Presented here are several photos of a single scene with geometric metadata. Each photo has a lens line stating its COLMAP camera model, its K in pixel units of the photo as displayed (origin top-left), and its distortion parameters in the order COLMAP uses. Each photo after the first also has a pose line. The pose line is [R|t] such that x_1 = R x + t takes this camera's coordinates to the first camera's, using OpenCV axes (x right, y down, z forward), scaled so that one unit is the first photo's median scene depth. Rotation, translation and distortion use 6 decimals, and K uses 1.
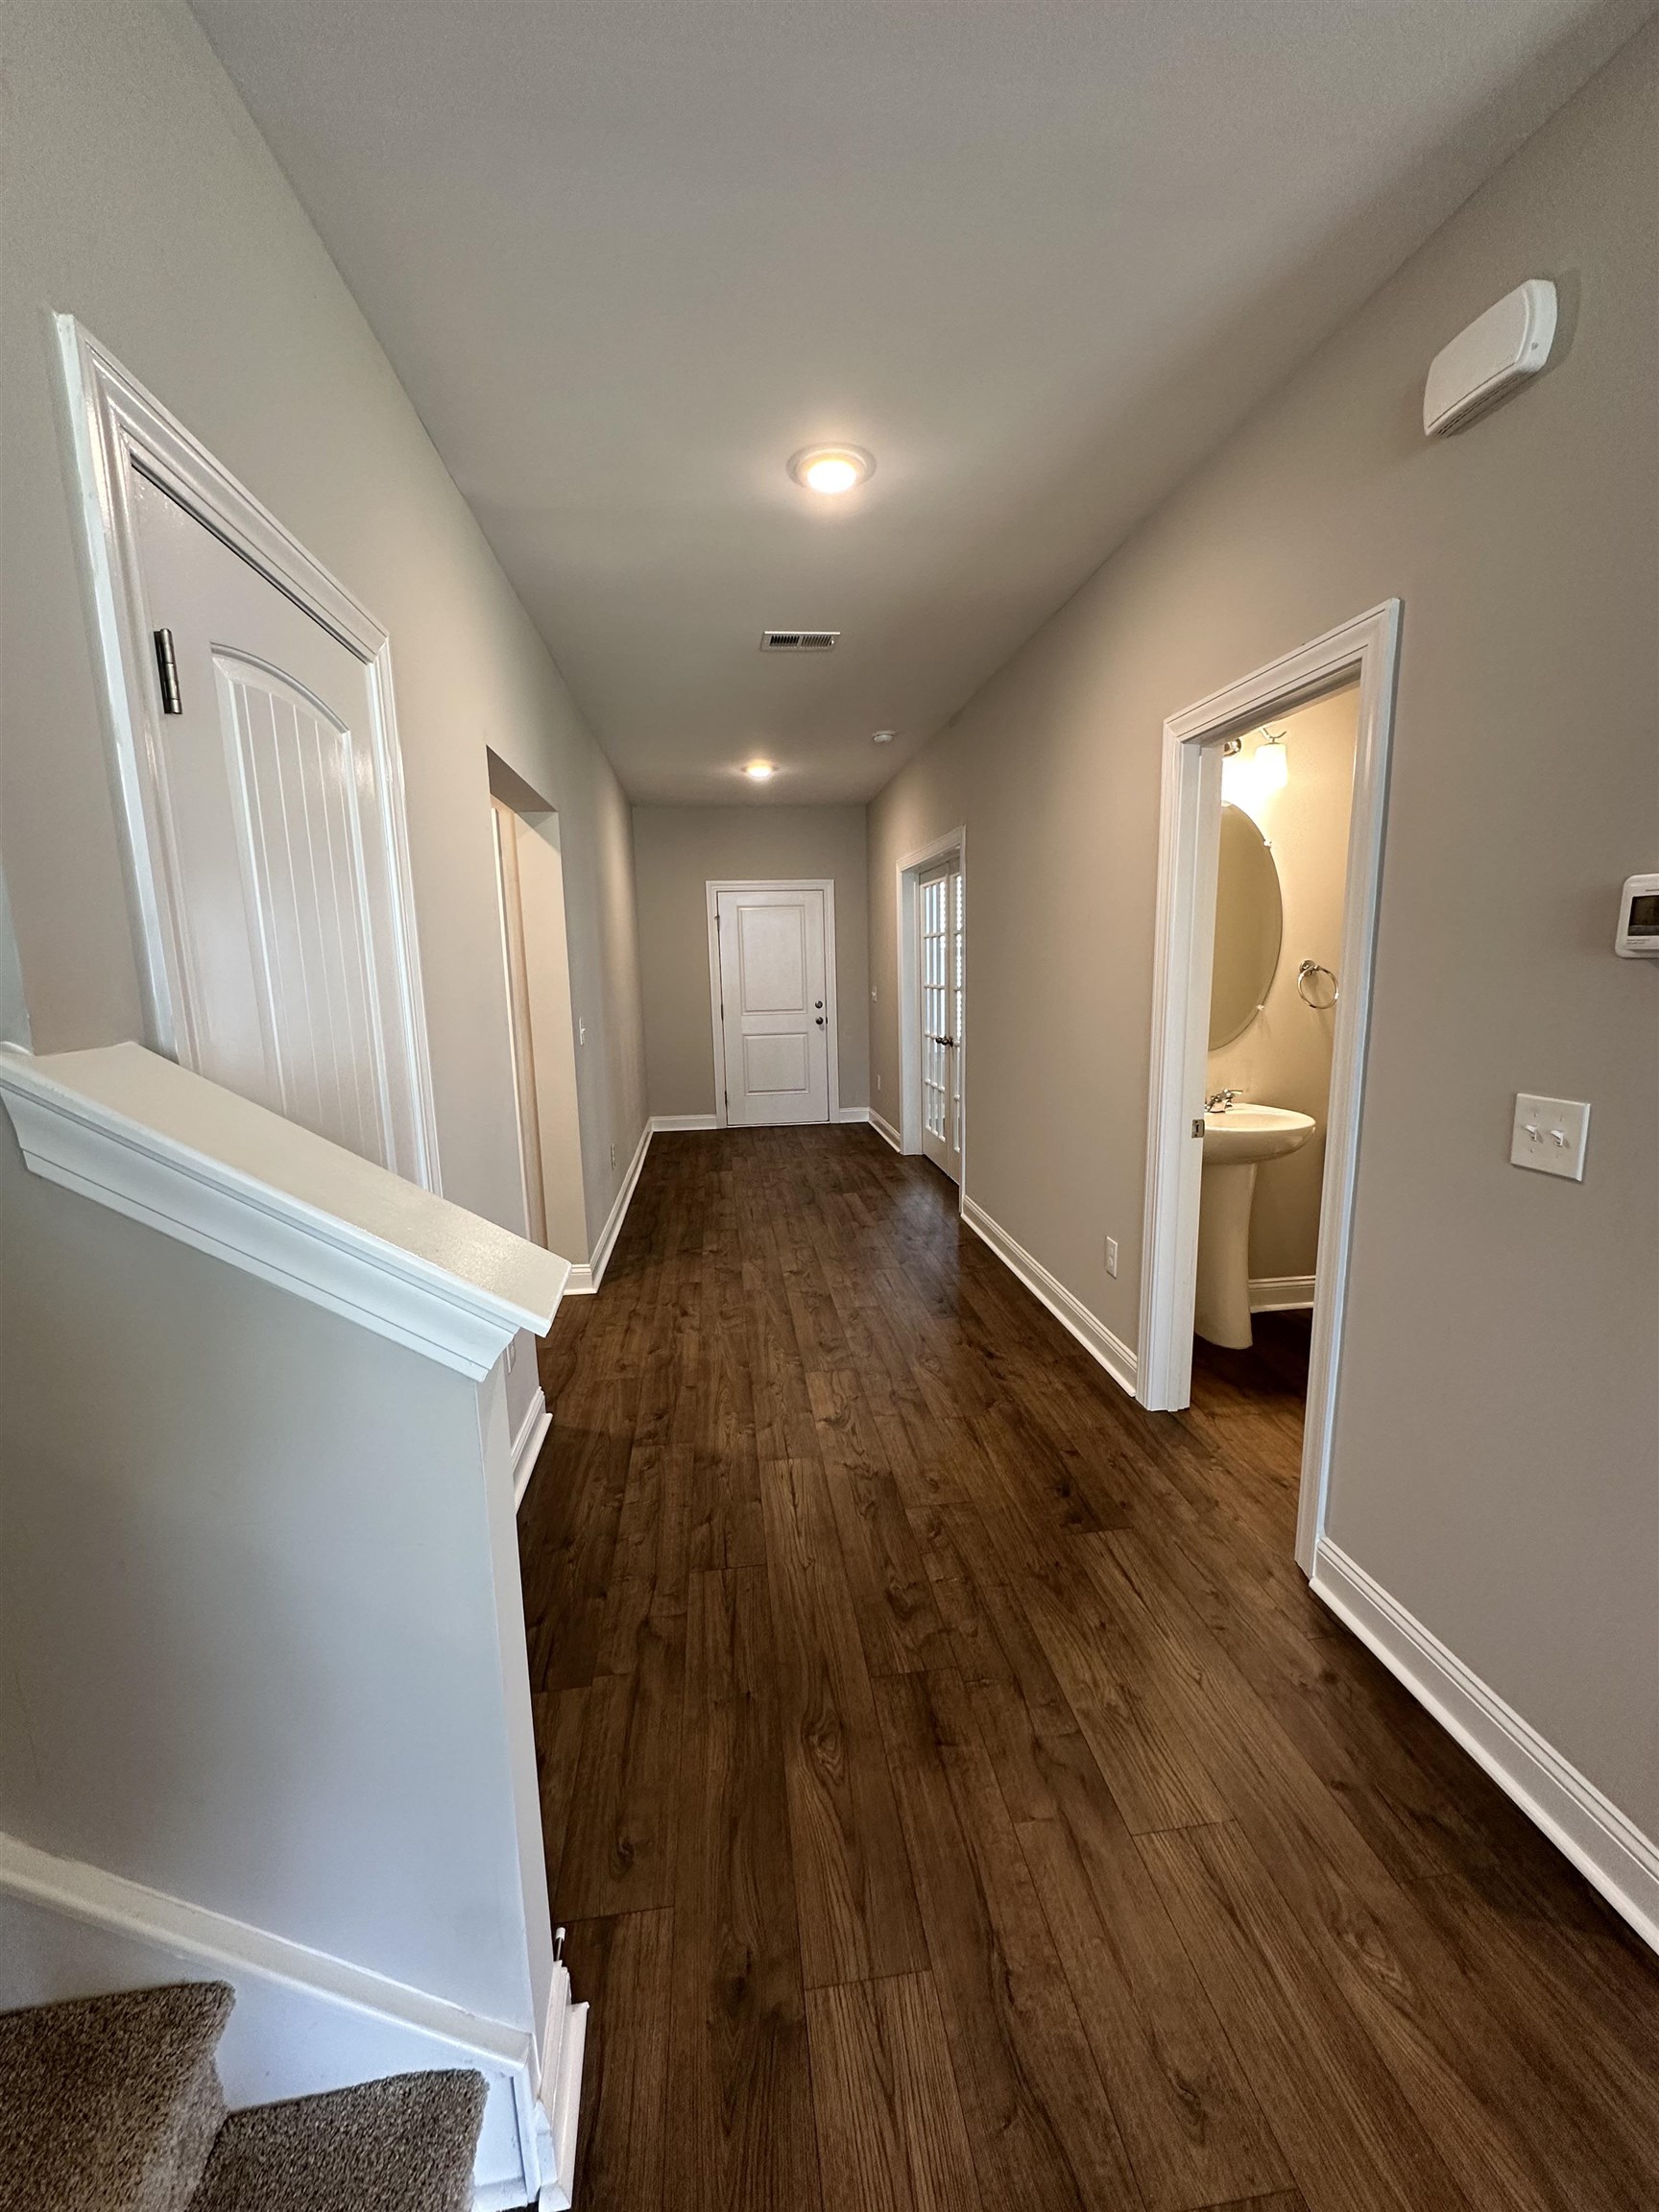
lens RADIAL K [[884.8, 0, 829.7], [0, 884.8, 1106.5], [0, 0, 1]] dist [-0.004037, 0.000720]
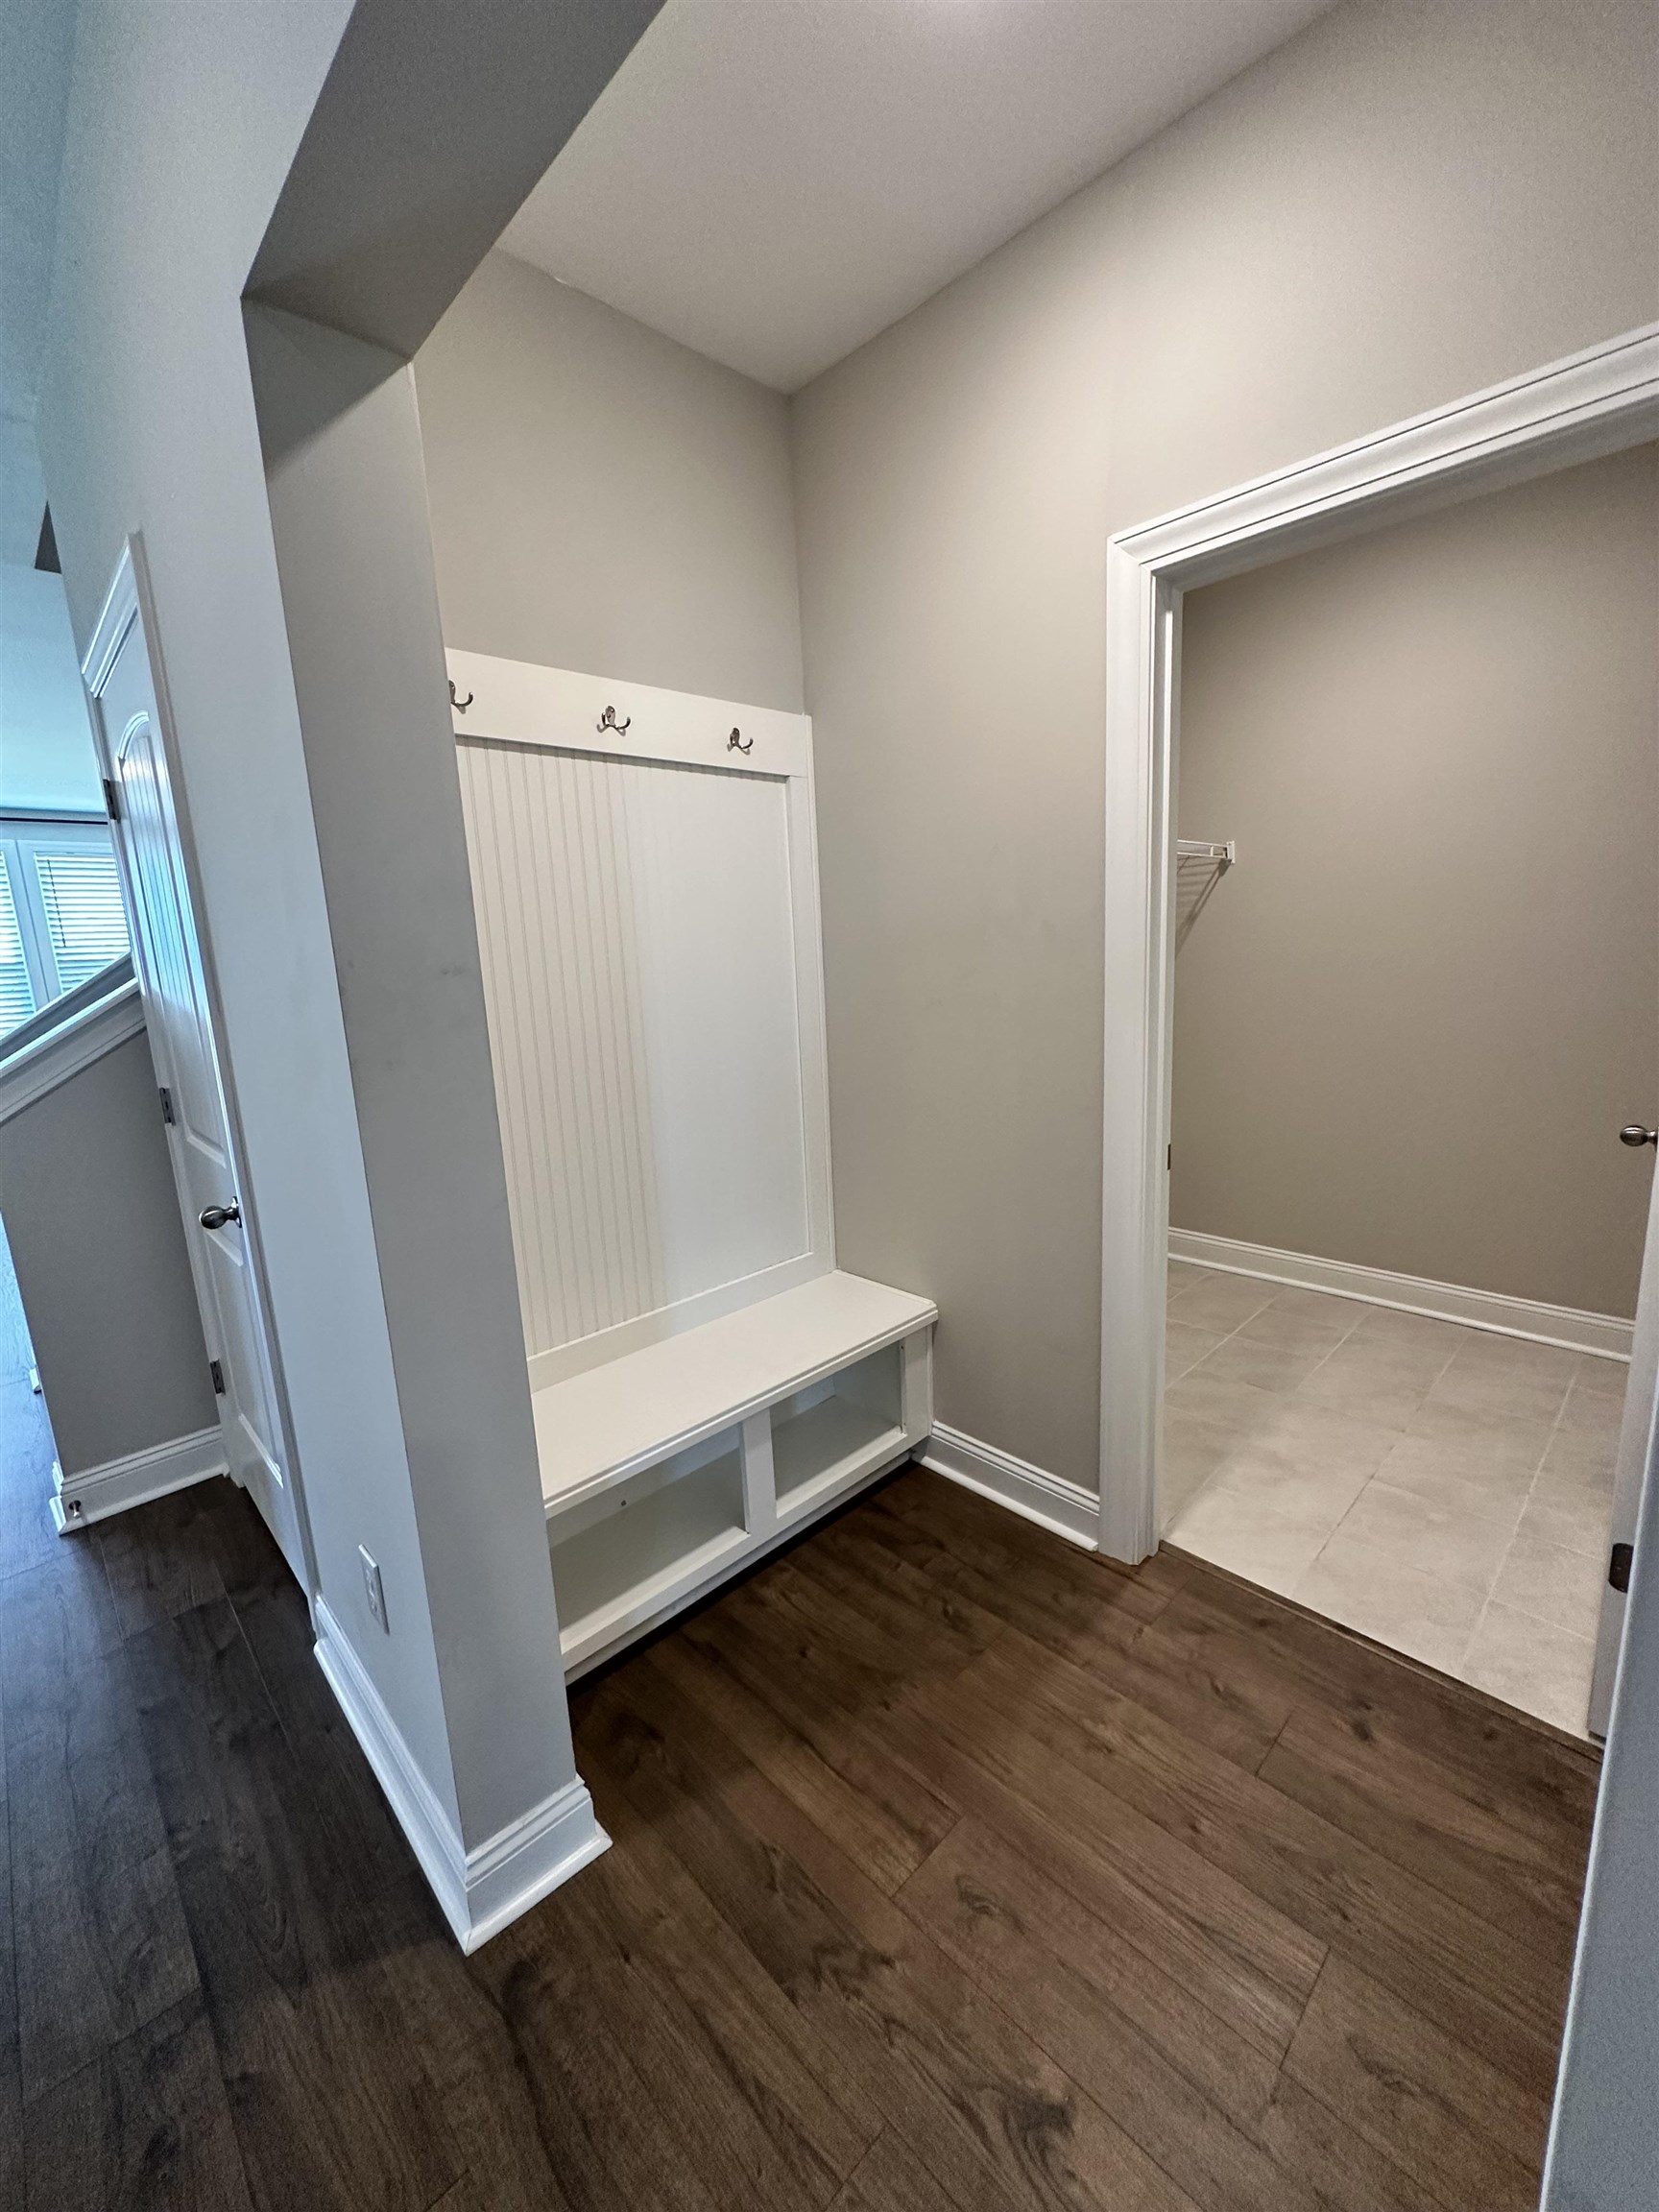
lens RADIAL K [[884.8, 0, 829.7], [0, 884.8, 1106.5], [0, 0, 1]] dist [-0.004037, 0.000720]
pose [[-0.799767, 0.165448, -0.577062, -0.272771], [-0.040637, 0.944146, 0.327013, -0.189775], [0.598934, 0.284984, -0.748373, 1.297901]]
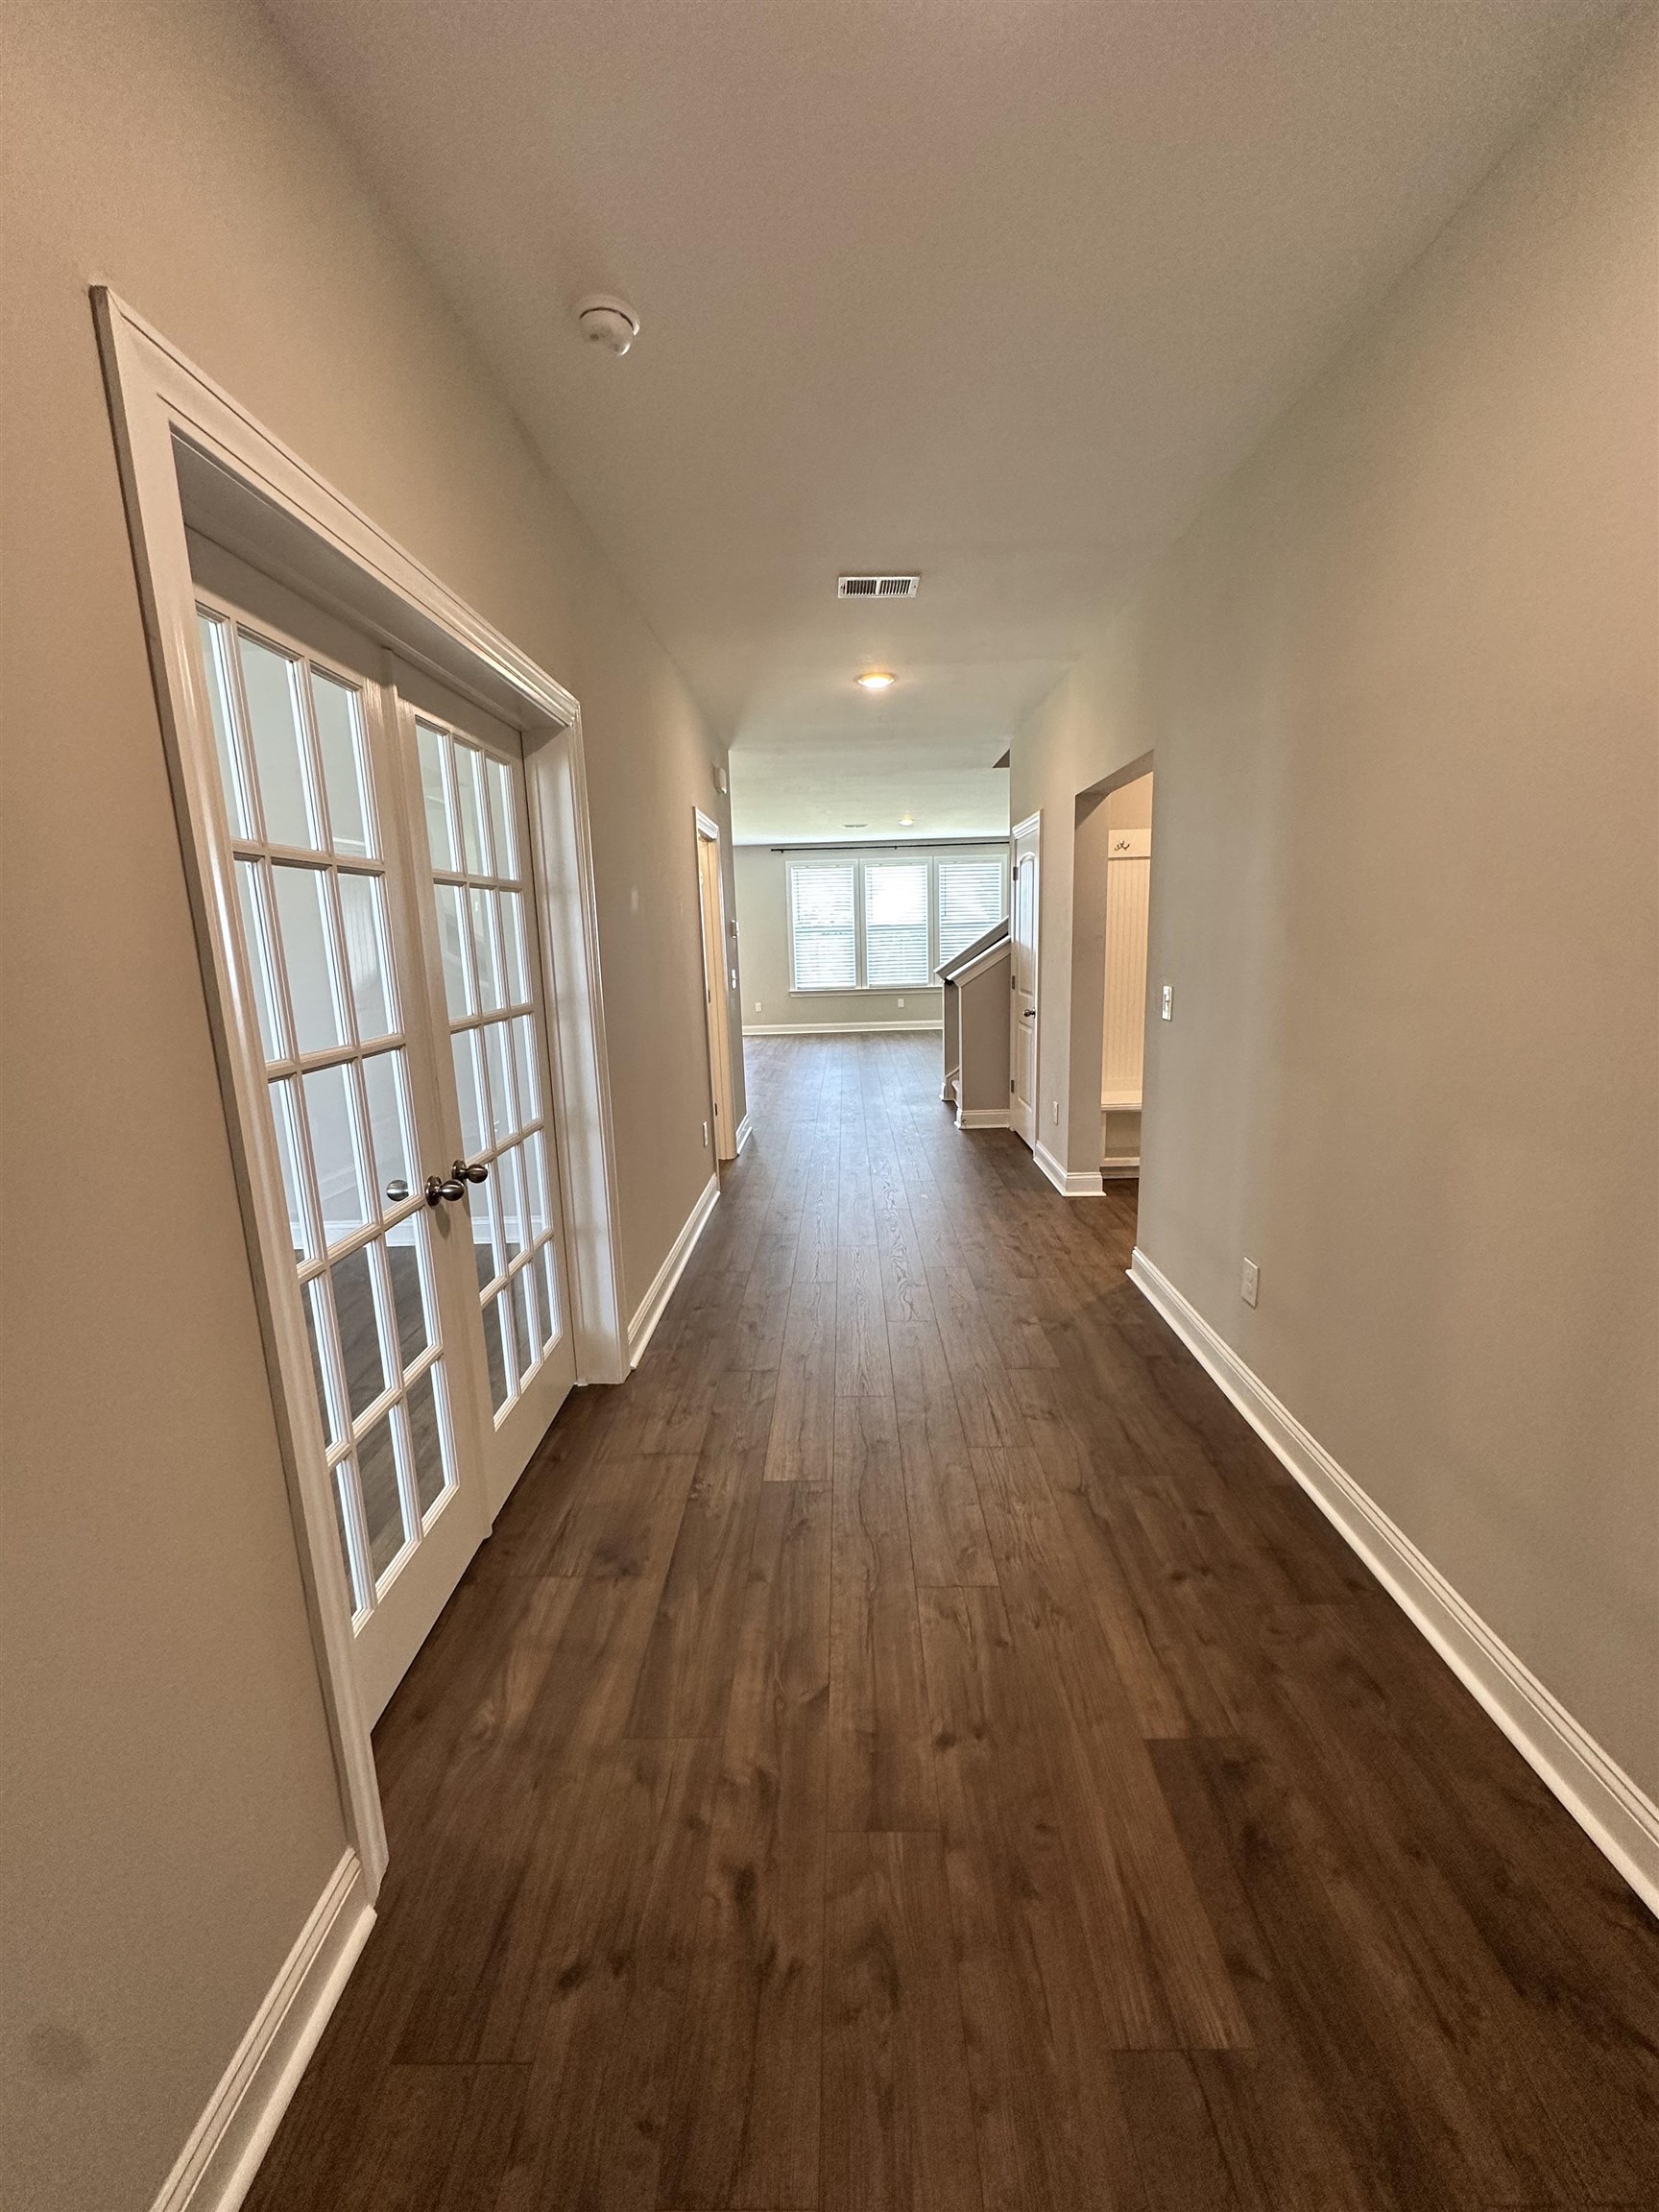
lens RADIAL K [[884.8, 0, 829.7], [0, 884.8, 1106.5], [0, 0, 1]] dist [-0.004037, 0.000720]
pose [[-0.988476, 0.023094, 0.149606, -0.131776], [0.074882, 0.933507, 0.350654, -0.414374], [-0.131560, 0.357816, -0.924478, 2.499624]]
